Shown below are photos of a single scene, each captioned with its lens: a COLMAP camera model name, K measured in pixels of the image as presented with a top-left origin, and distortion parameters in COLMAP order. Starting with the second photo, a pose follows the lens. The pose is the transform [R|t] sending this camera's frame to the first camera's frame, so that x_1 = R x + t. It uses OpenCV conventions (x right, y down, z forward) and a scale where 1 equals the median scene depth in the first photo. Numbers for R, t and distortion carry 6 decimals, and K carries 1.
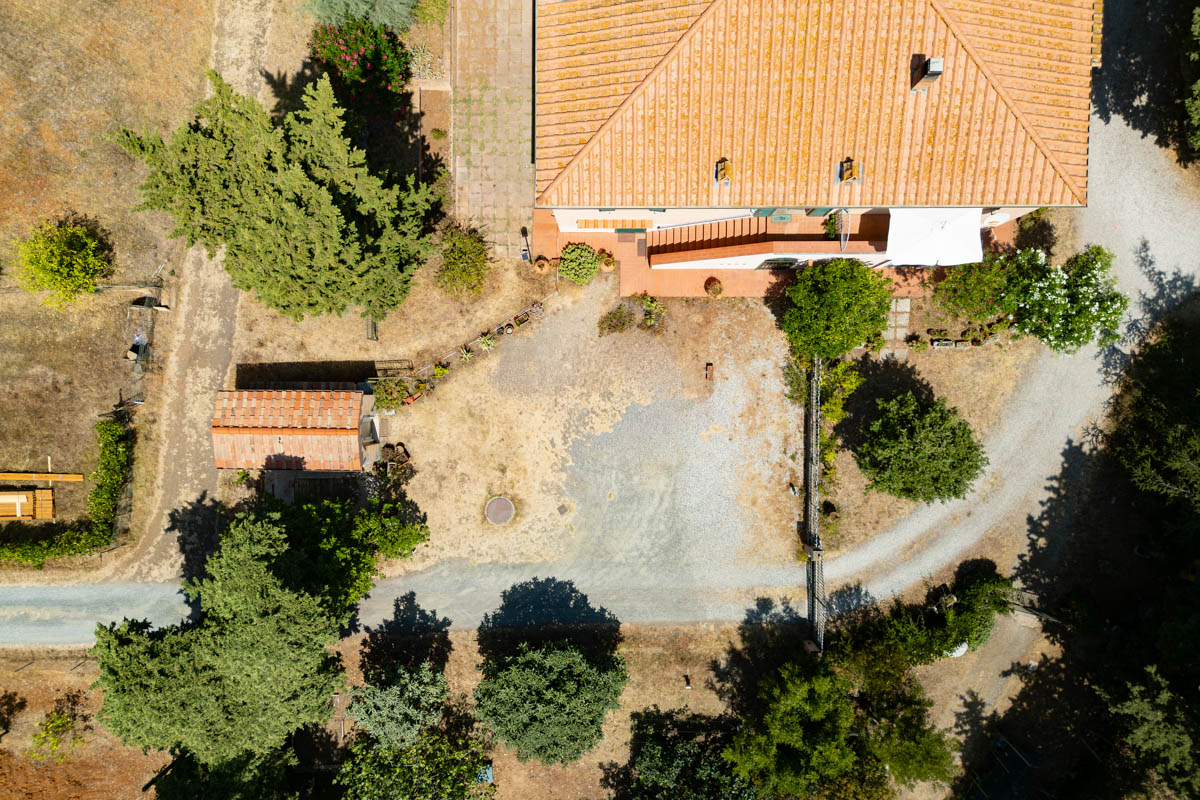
lens RADIAL K [[833.6, 0, 600.1], [0, 833.6, 405.8], [0, 0, 1]] dist [0.083949, -0.089554]
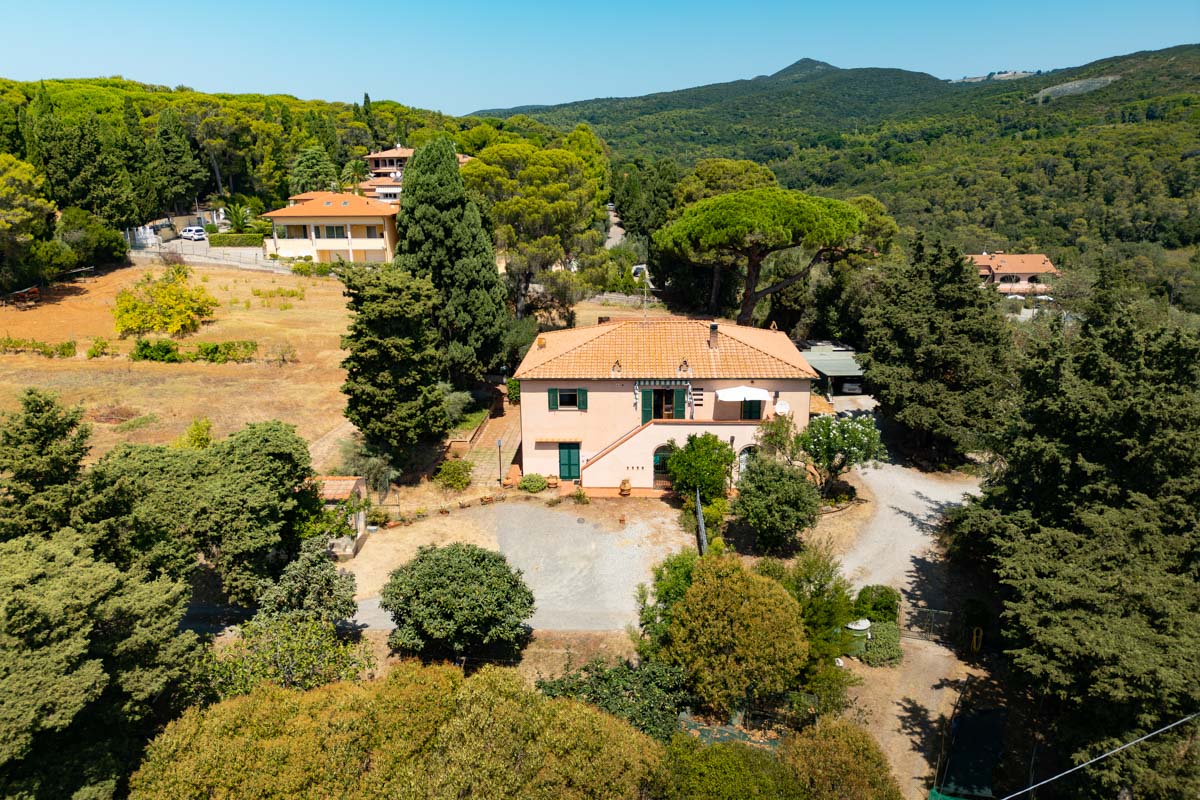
lens RADIAL K [[833.6, 0, 600.1], [0, 833.6, 405.8], [0, 0, 1]] dist [0.083949, -0.089554]
pose [[0.999239, 0.022620, -0.031776, 0.129312], [-0.036575, 0.260382, -0.964813, 1.152900], [-0.013550, 0.965241, 0.261011, 0.463128]]
